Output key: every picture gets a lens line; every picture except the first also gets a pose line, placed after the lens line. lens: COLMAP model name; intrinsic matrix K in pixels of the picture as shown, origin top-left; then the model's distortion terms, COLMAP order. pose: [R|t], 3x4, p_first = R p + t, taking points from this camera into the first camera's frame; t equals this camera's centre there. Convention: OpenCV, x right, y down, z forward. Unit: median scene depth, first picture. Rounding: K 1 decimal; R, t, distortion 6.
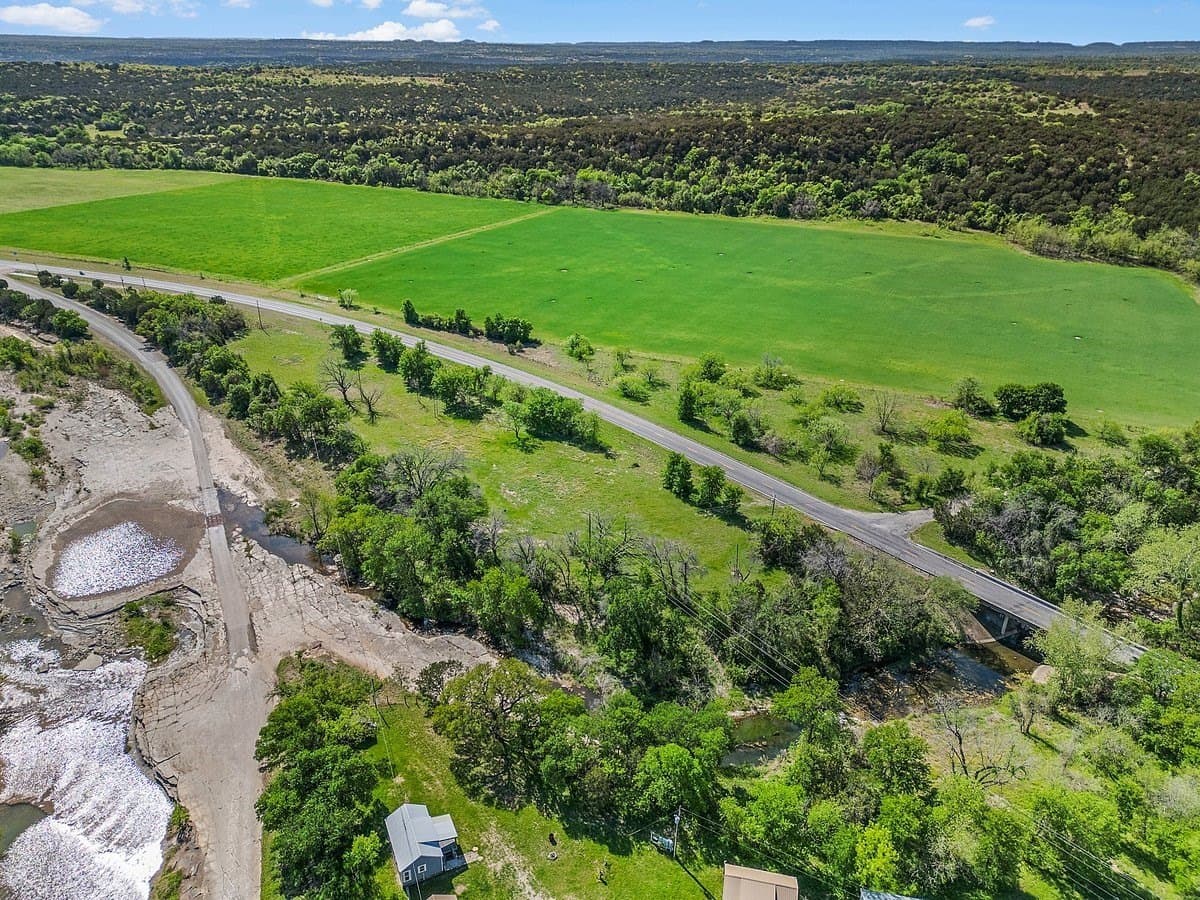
lens RADIAL K [[858.2, 0, 589.1], [0, 858.2, 451.0], [0, 0, 1]] dist [0.054920, -0.038857]
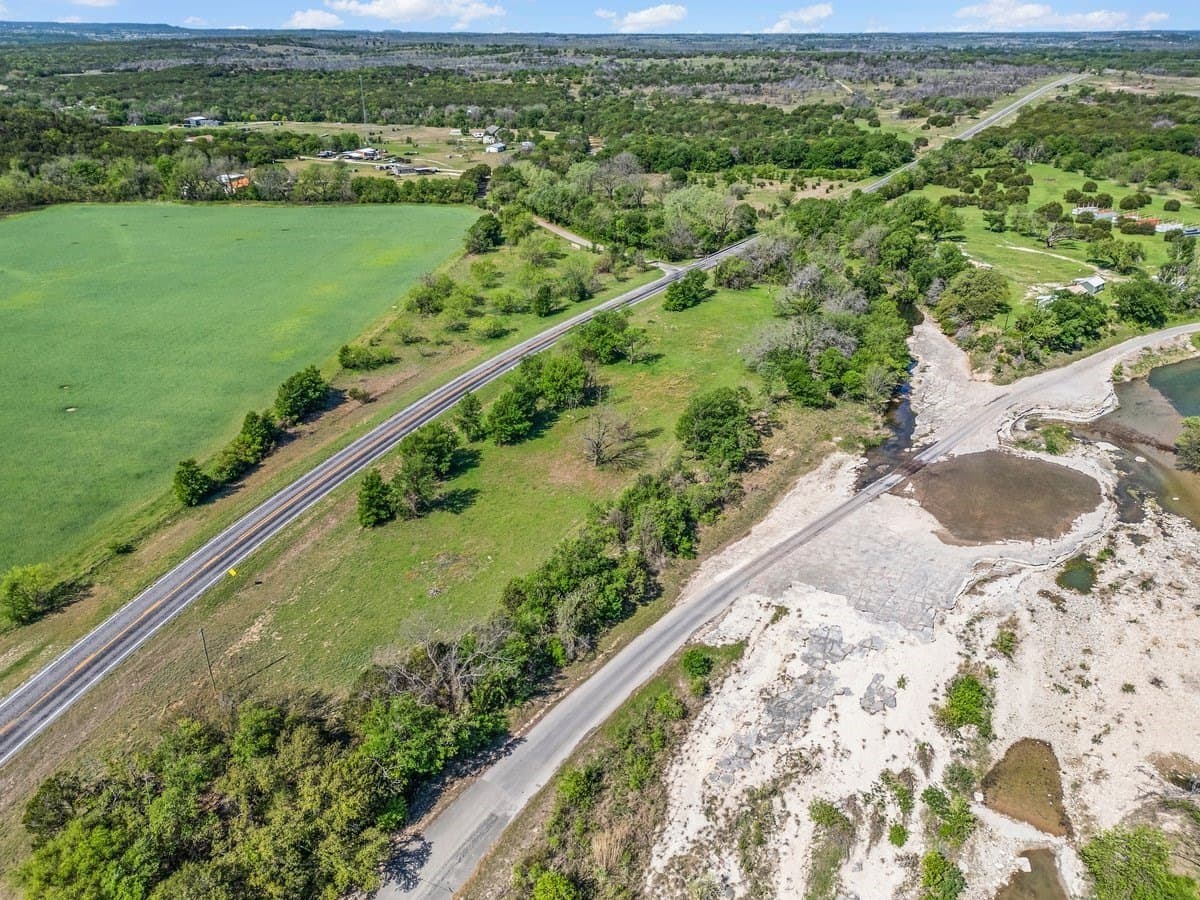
lens RADIAL K [[849.3, 0, 593.5], [0, 849.3, 451.9], [0, 0, 1]] dist [0.084825, -0.095528]
pose [[-0.313554, -0.421054, 0.851115, -0.474518], [0.400616, 0.753984, 0.520591, -0.234343], [-0.860924, 0.504204, -0.067734, 0.582075]]
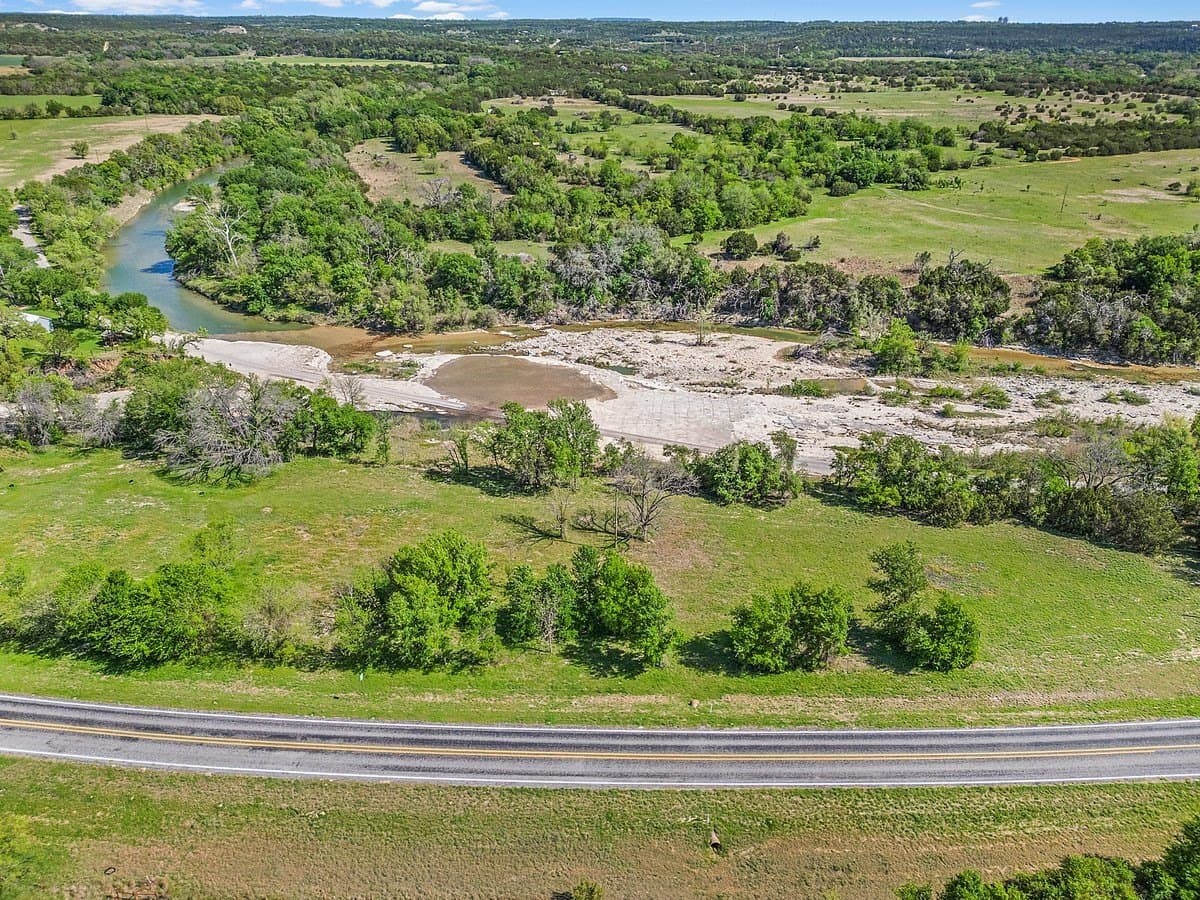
lens RADIAL K [[858.2, 0, 589.1], [0, 858.2, 451.0], [0, 0, 1]] dist [0.054920, -0.038857]
pose [[-0.768907, 0.277508, -0.575996, 0.013175], [-0.276082, 0.668465, 0.690604, -0.247589], [0.576681, 0.690032, -0.437373, 0.653998]]
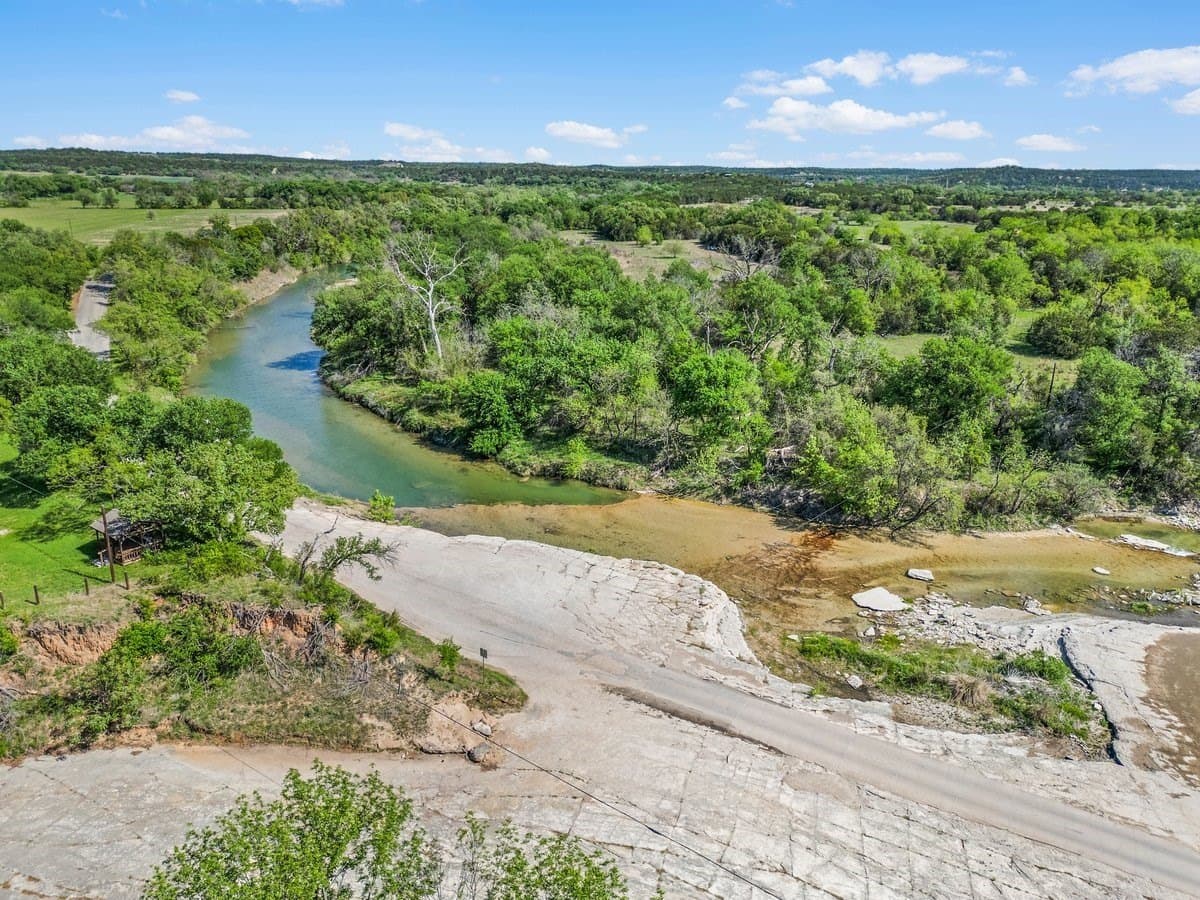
lens RADIAL K [[849.3, 0, 593.5], [0, 849.3, 451.9], [0, 0, 1]] dist [0.084825, -0.095528]
pose [[-0.843315, 0.151954, -0.515491, -0.064463], [-0.242191, 0.748815, 0.616944, -0.029179], [0.479754, 0.645125, -0.594684, 0.392907]]
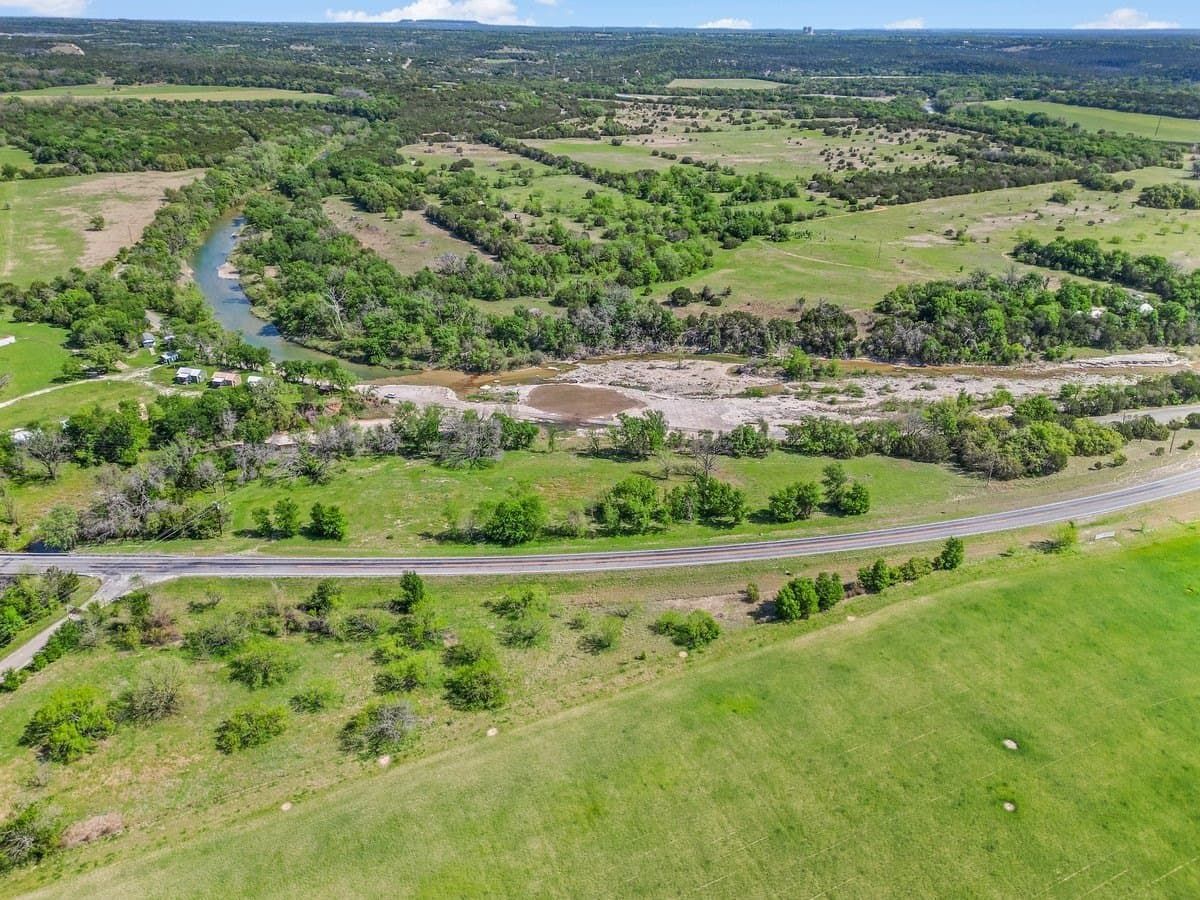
lens RADIAL K [[849.3, 0, 593.5], [0, 849.3, 451.9], [0, 0, 1]] dist [0.084825, -0.095528]
pose [[-0.638037, 0.333389, -0.694090, 0.280810], [-0.335973, 0.690542, 0.640526, -0.385978], [0.692843, 0.641875, -0.328582, 0.683553]]
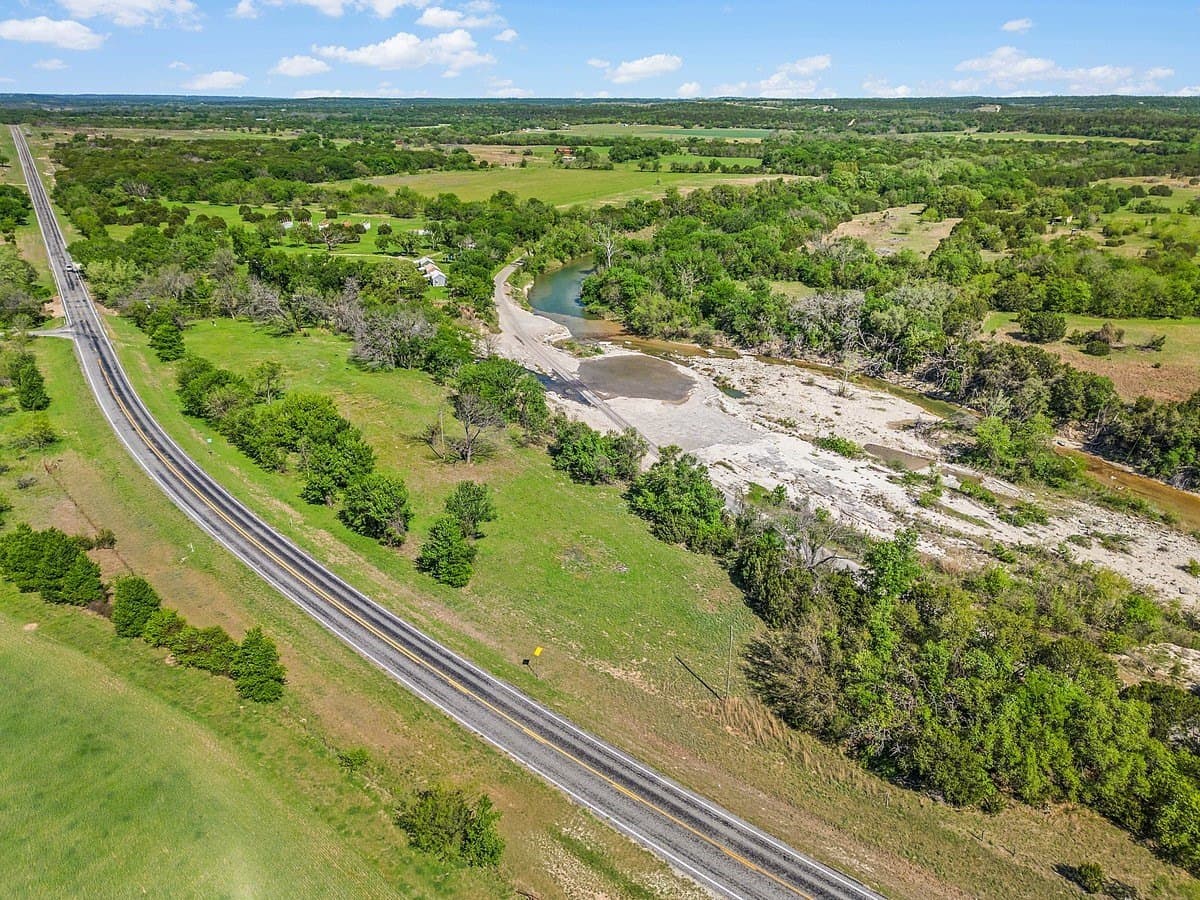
lens RADIAL K [[844.5, 0, 578.2], [0, 844.5, 450.1], [0, 0, 1]] dist [-0.000230, -0.000817]
pose [[-0.991992, -0.049208, 0.116324, -0.247253], [0.052453, 0.677308, 0.733828, -0.303065], [-0.114897, 0.734053, -0.669302, 0.792941]]
